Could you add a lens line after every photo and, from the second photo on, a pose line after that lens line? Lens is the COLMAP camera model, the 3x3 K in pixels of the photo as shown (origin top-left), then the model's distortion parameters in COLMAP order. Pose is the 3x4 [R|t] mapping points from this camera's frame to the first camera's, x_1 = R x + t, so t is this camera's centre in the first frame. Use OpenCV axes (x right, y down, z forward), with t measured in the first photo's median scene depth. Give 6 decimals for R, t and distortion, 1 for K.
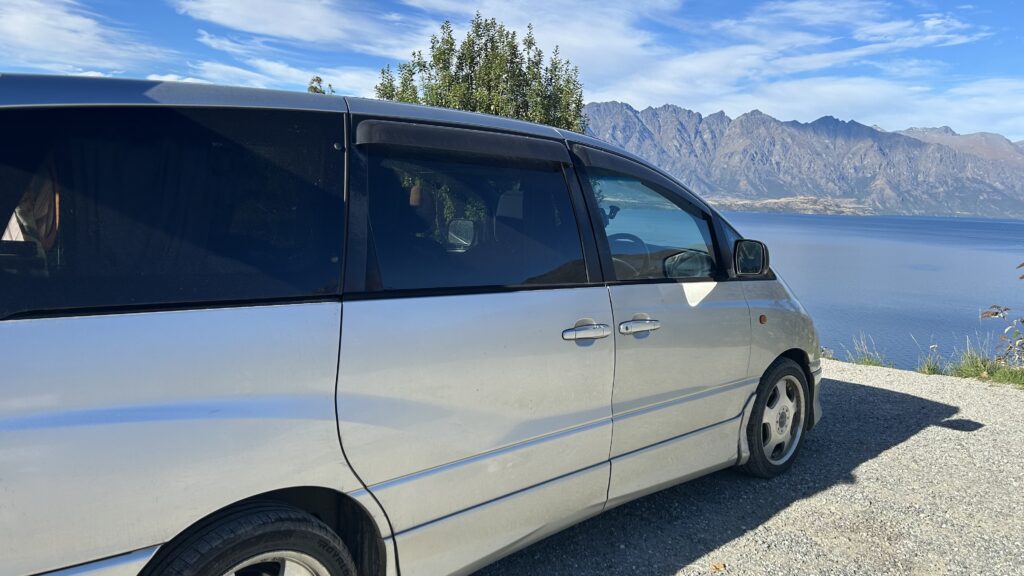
lens RADIAL K [[777.8, 0, 512.1], [0, 777.8, 293.9], [0, 0, 1]] dist [0.012758, -0.006969]
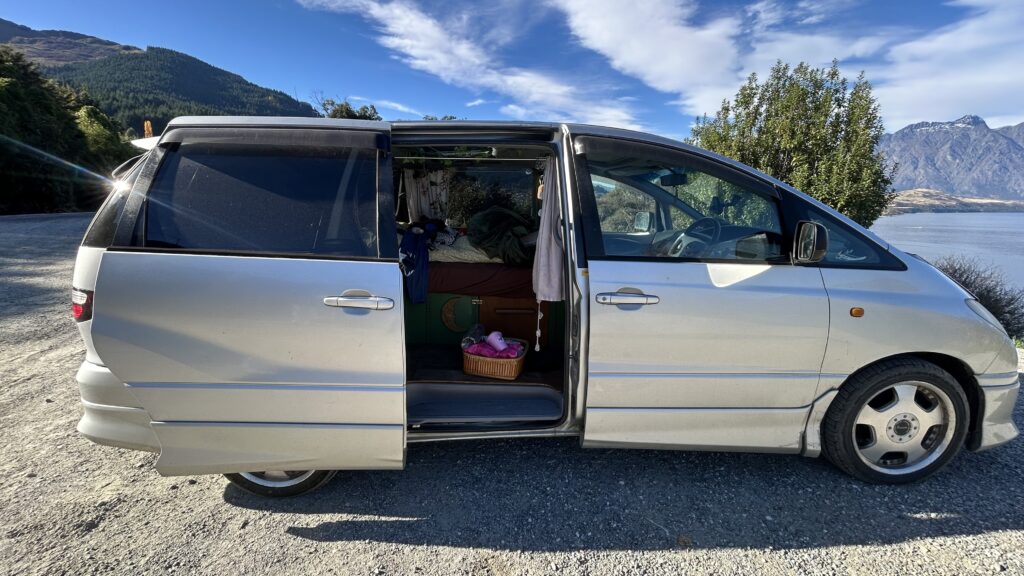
lens RADIAL K [[415.7, 0, 514.4], [0, 415.7, 281.2], [0, 0, 1]] dist [-0.001382, -0.000069]
pose [[0.710627, 0.095430, -0.697067, 0.374468], [-0.062937, 0.995409, 0.072113, -0.012718], [0.700749, -0.007374, 0.713370, 0.376708]]
